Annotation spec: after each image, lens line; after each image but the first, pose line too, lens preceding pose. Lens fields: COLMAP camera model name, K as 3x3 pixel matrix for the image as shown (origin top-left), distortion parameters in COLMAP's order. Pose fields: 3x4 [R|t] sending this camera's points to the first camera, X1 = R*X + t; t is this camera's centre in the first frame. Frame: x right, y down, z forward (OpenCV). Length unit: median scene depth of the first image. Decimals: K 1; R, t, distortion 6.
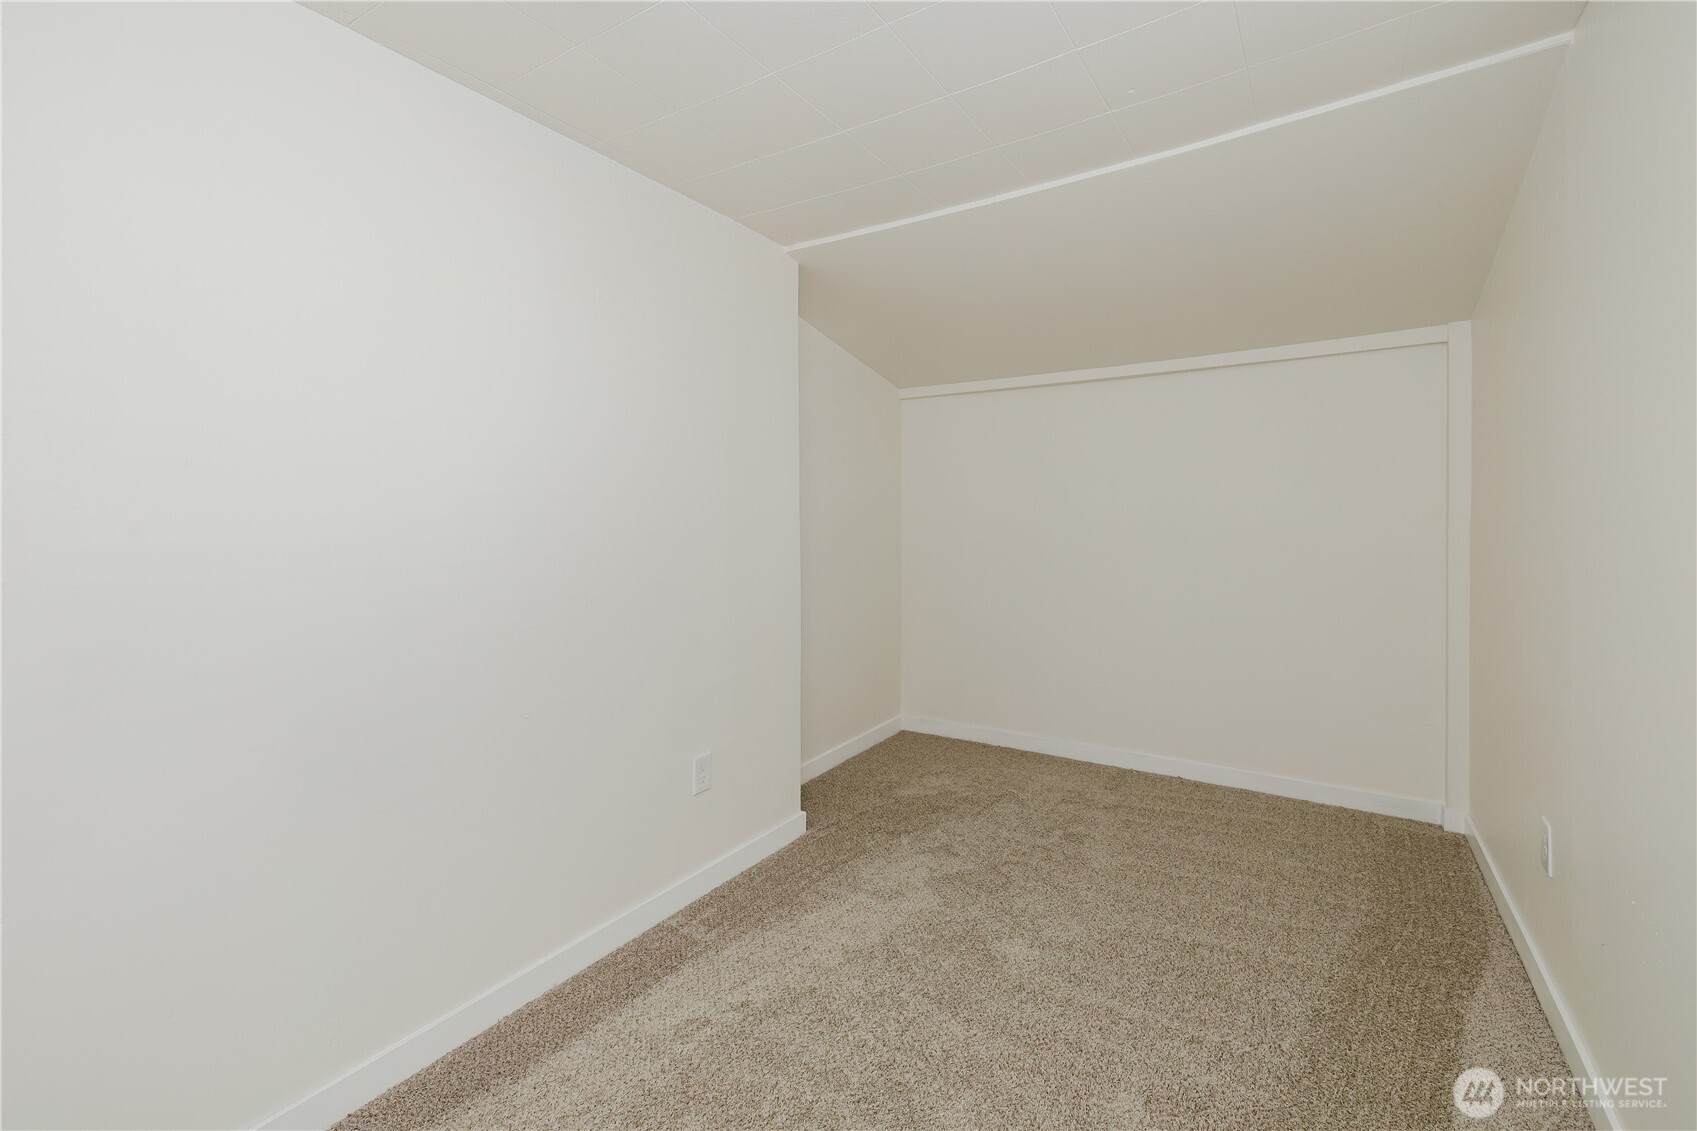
lens RADIAL K [[740.7, 0, 845.6], [0, 740.7, 498.1], [0, 0, 1]] dist [-0.000014, 0.000537]
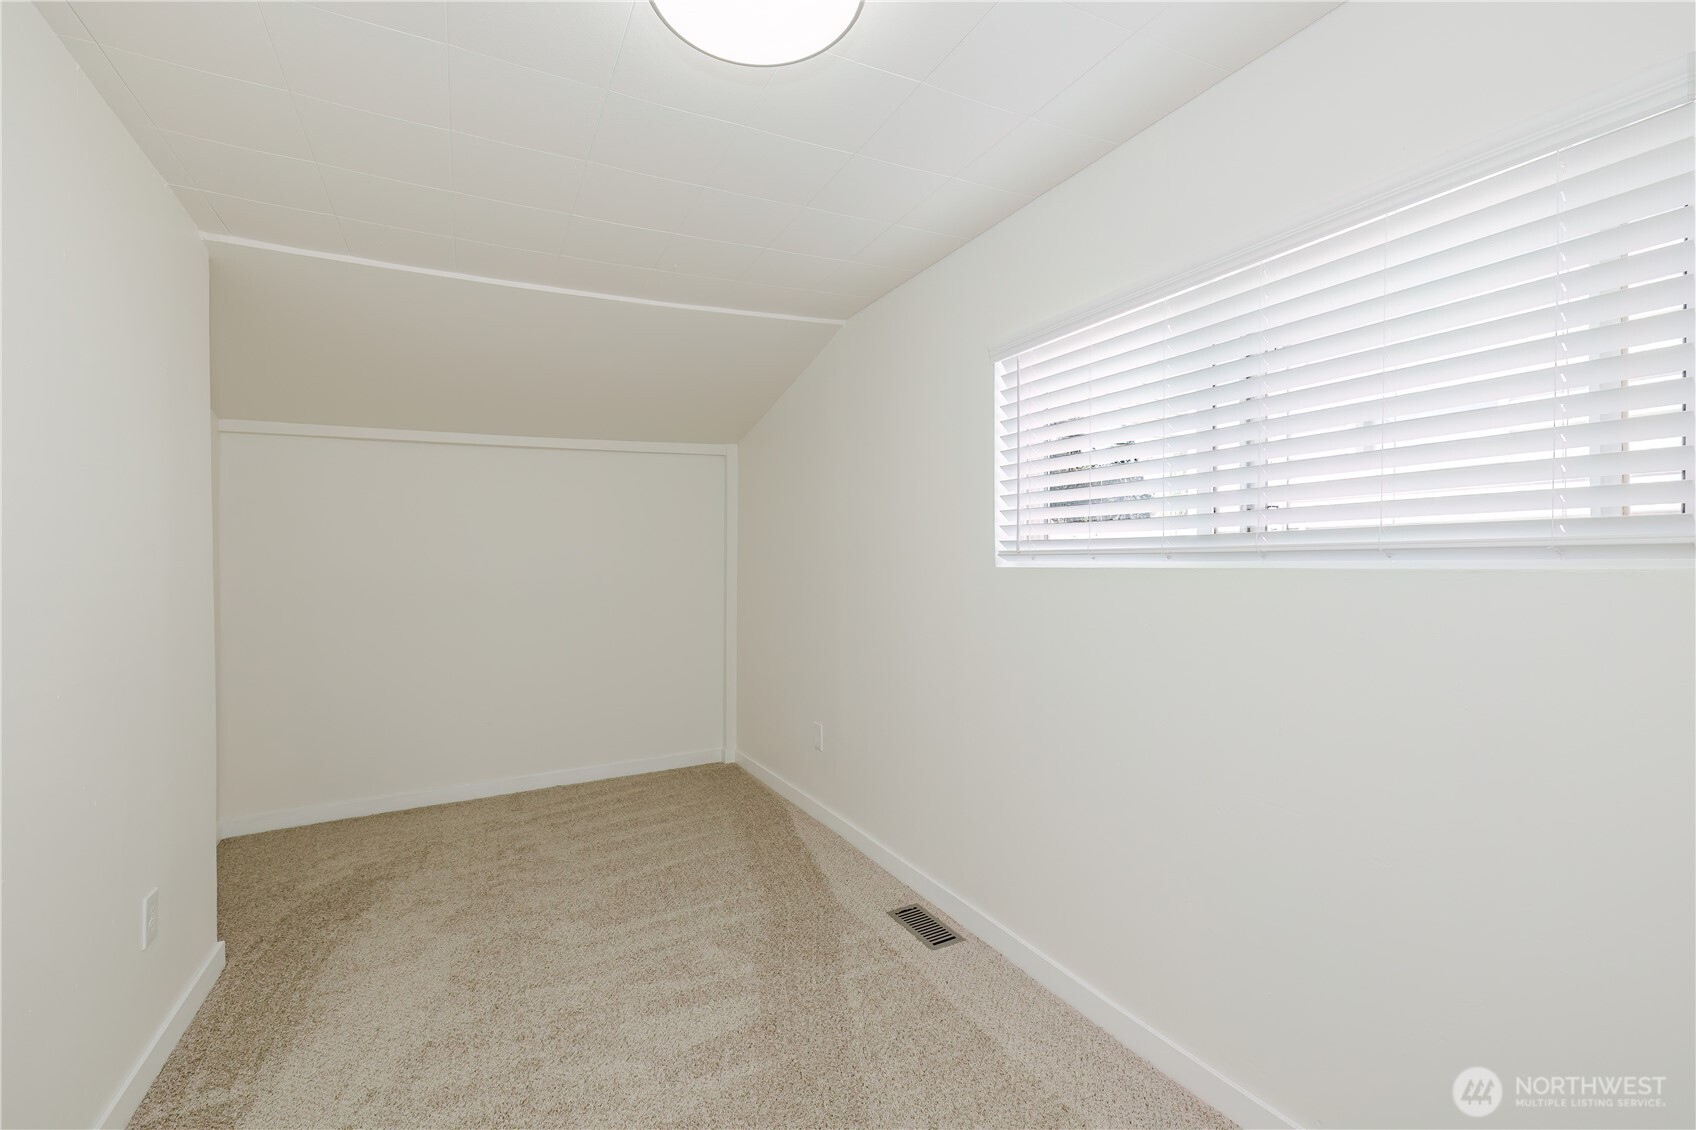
lens RADIAL K [[727.7, 0, 848.0], [0, 727.7, 565.0], [0, 0, 1]] dist [-0.001267, 0.000183]
pose [[0.479665, -0.010533, 0.877388, -0.426029], [-0.000232, 0.999926, 0.012131, 0.003862], [-0.877452, -0.006022, 0.479627, 0.024662]]
